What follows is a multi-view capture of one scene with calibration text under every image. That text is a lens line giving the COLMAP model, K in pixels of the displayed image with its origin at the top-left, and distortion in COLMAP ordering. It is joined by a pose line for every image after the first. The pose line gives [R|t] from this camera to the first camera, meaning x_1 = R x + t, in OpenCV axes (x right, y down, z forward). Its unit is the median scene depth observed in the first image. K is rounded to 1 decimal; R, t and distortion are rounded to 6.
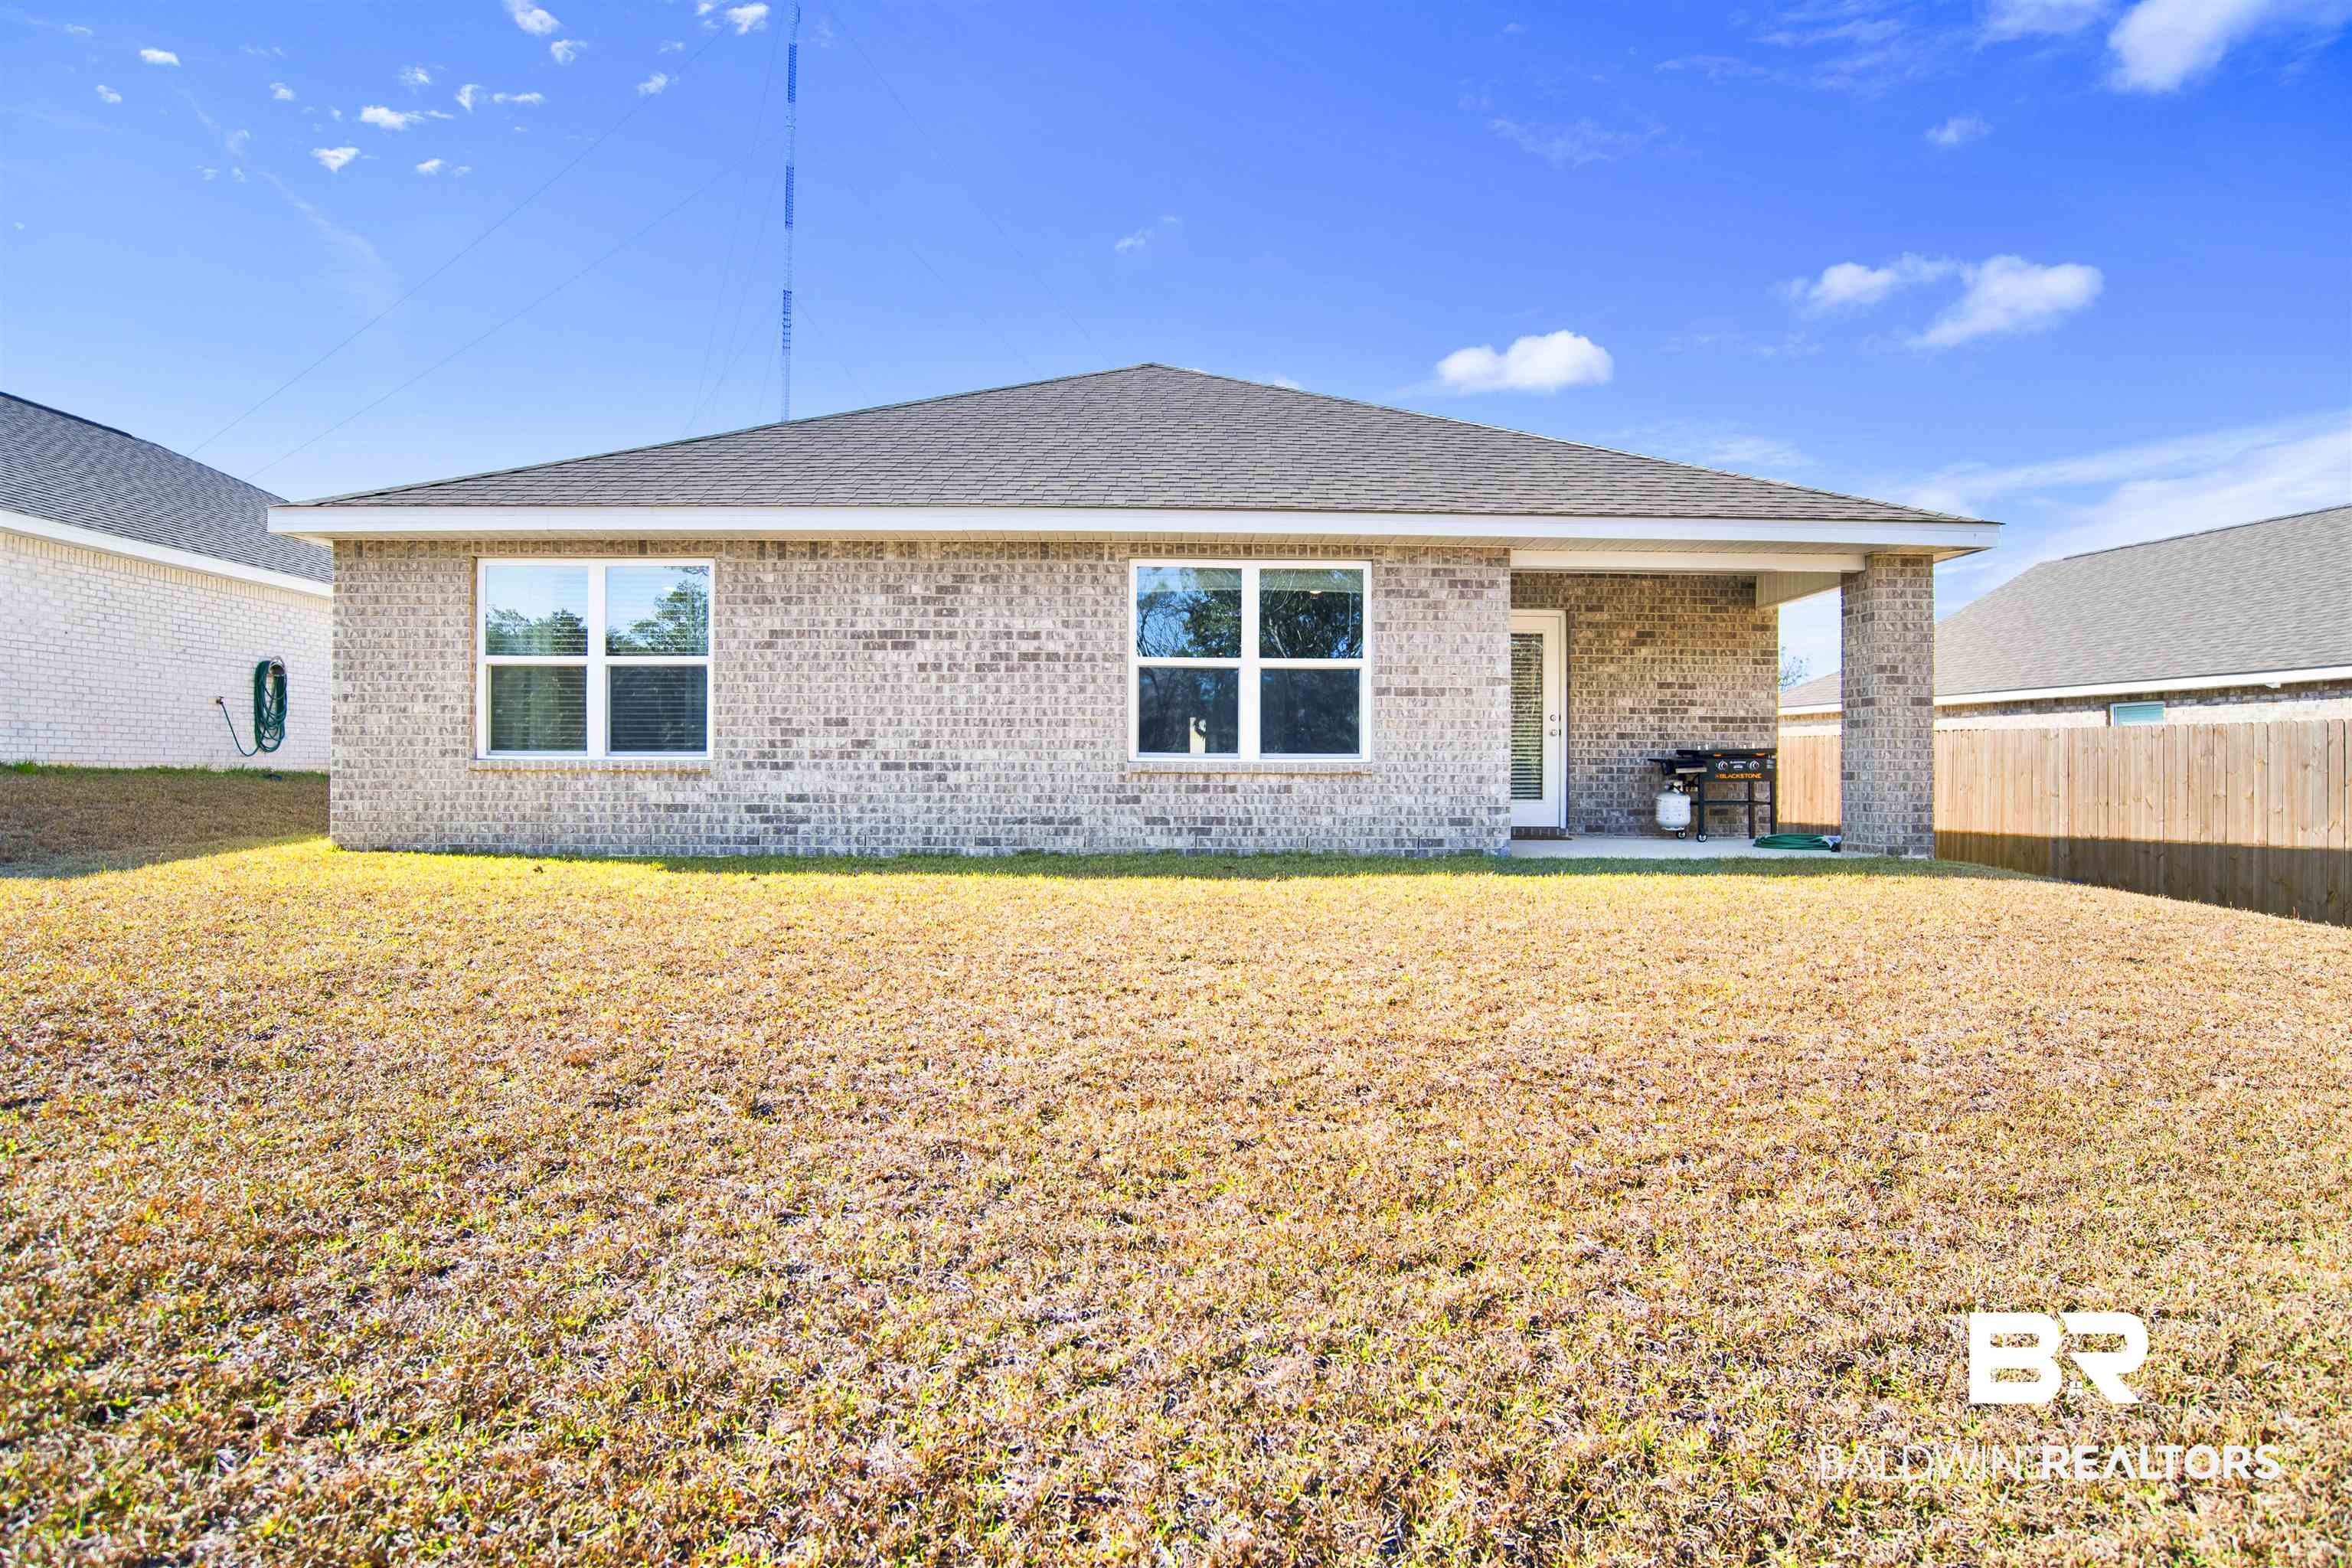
lens RADIAL K [[1204.7, 0, 1188.2], [0, 1204.7, 777.6], [0, 0, 1]] dist [-0.034229, 0.000774]
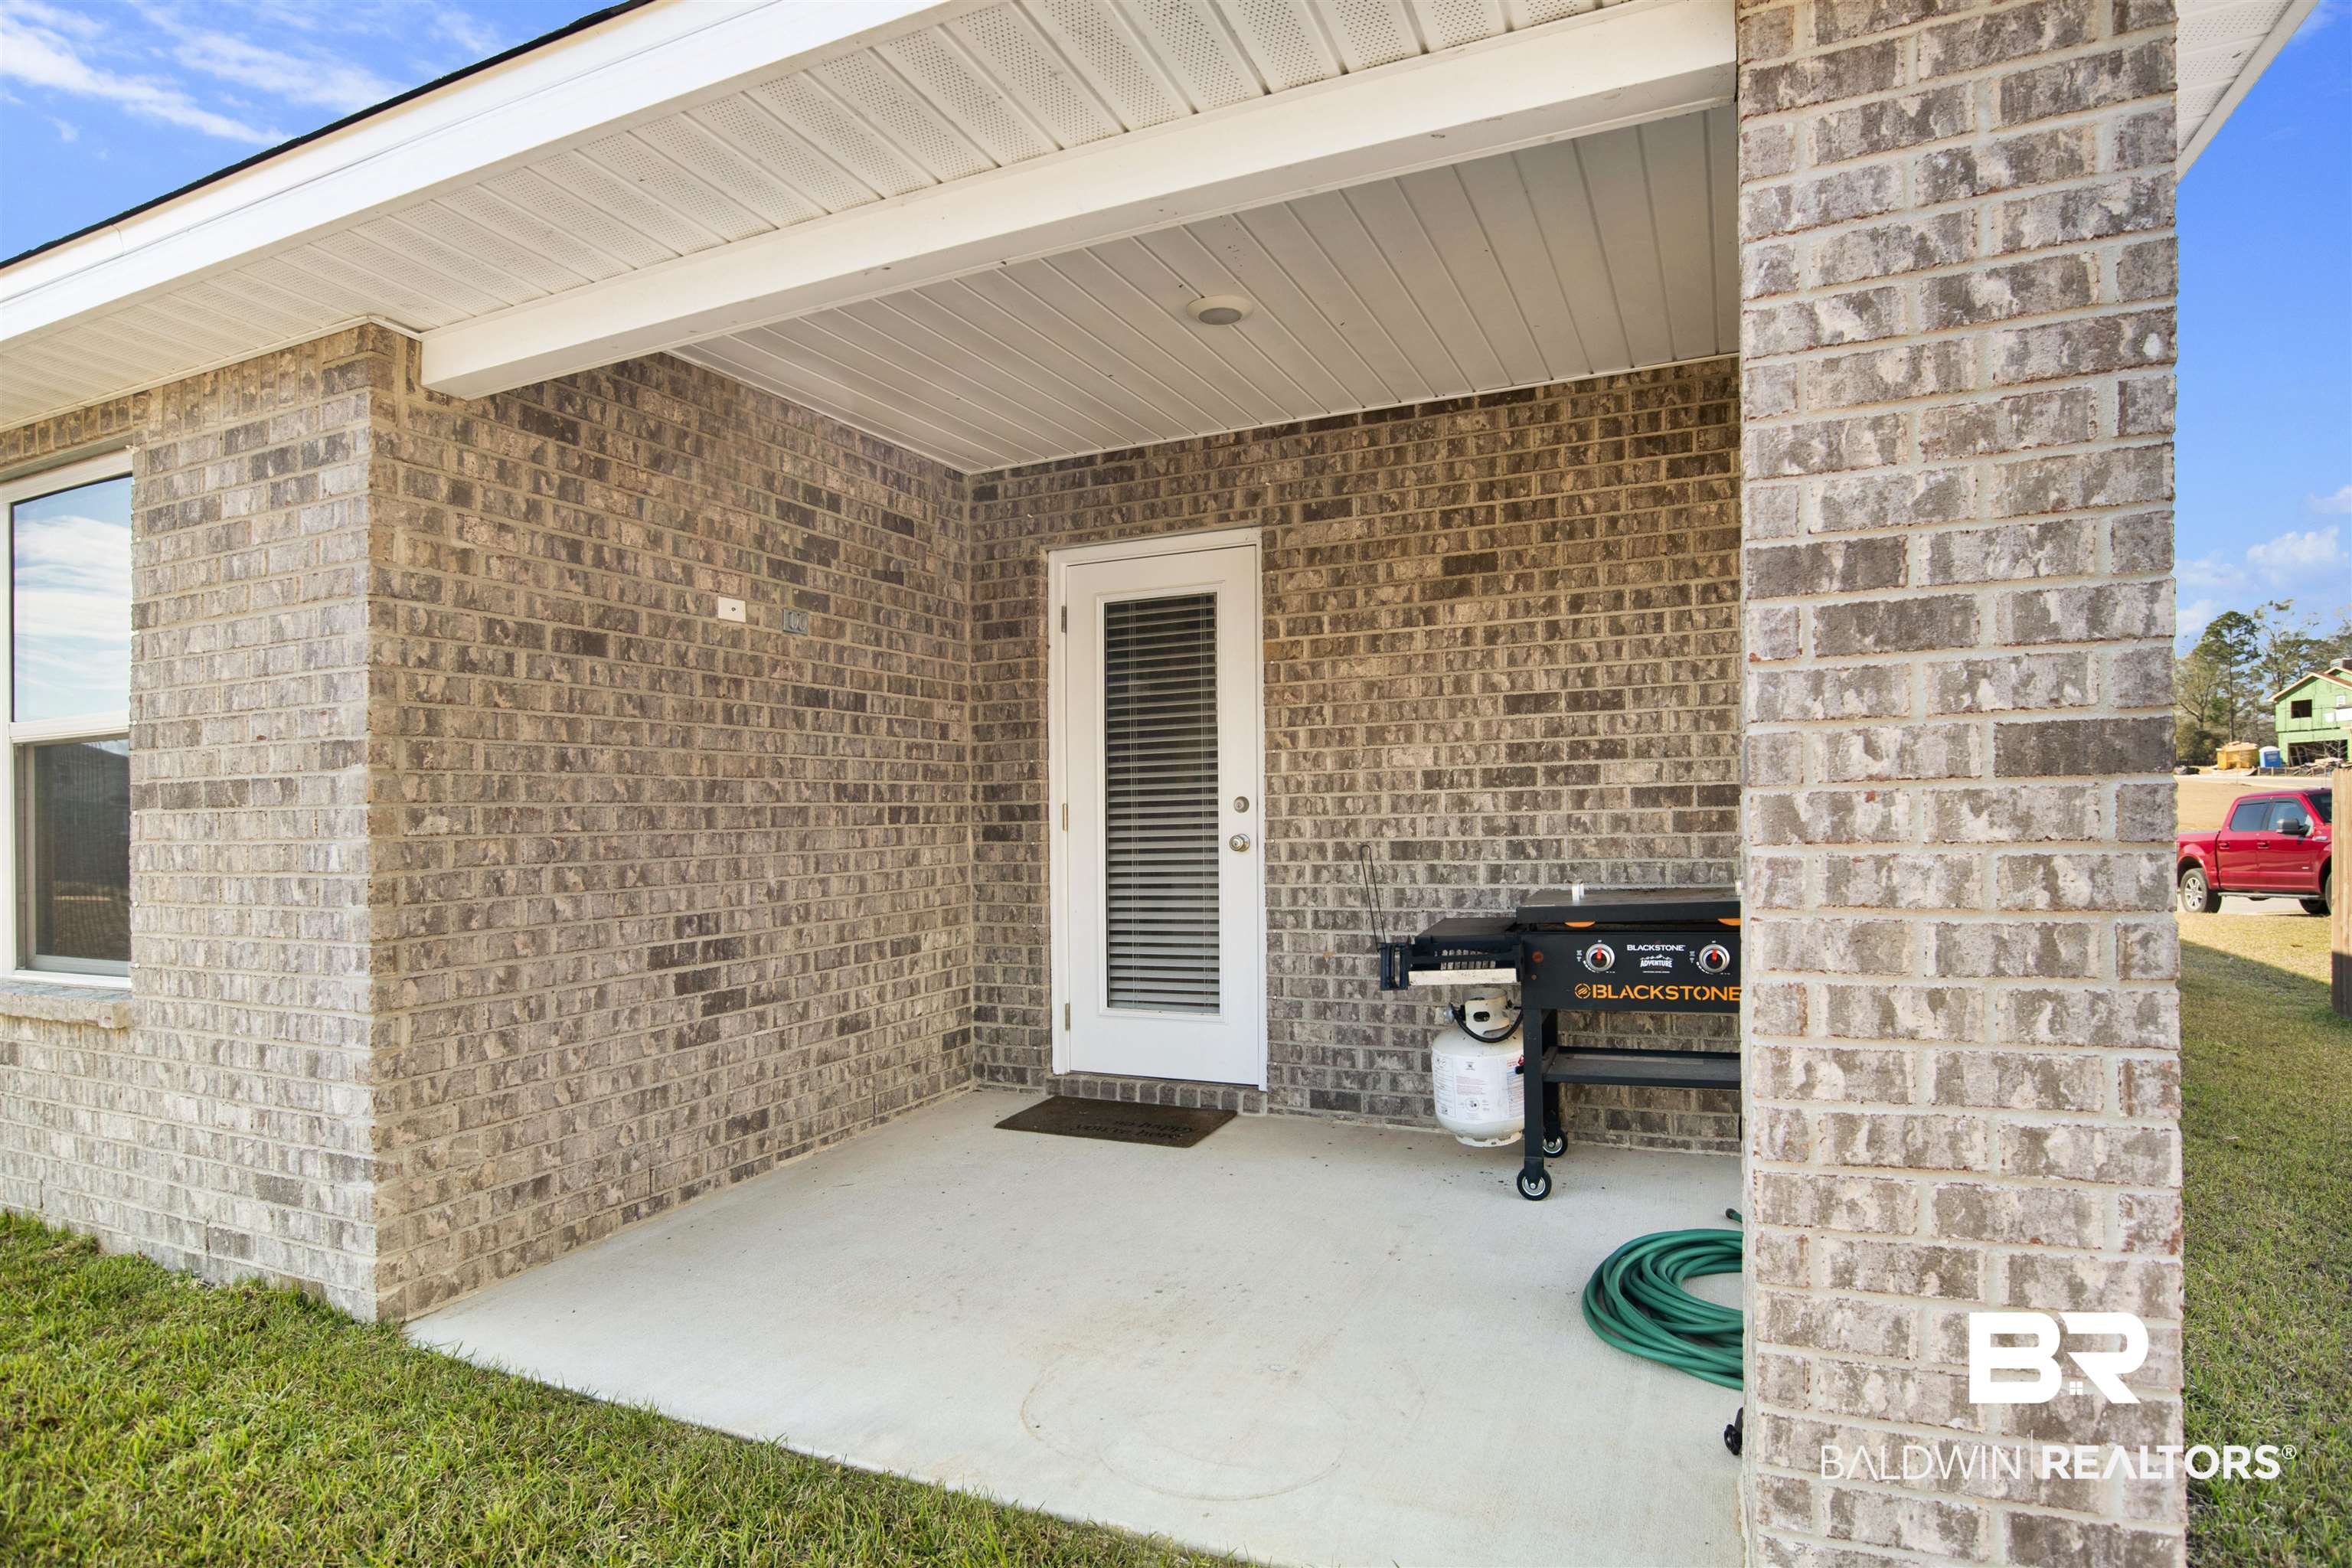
lens RADIAL K [[1204.7, 0, 1164.6], [0, 1204.7, 796.7], [0, 0, 1]] dist [-0.034229, 0.000774]
pose [[0.895942, -0.028316, -0.443268, 0.458165], [0.022520, 0.999578, -0.018335, -0.045690], [0.443601, 0.006445, 0.896201, 0.641031]]
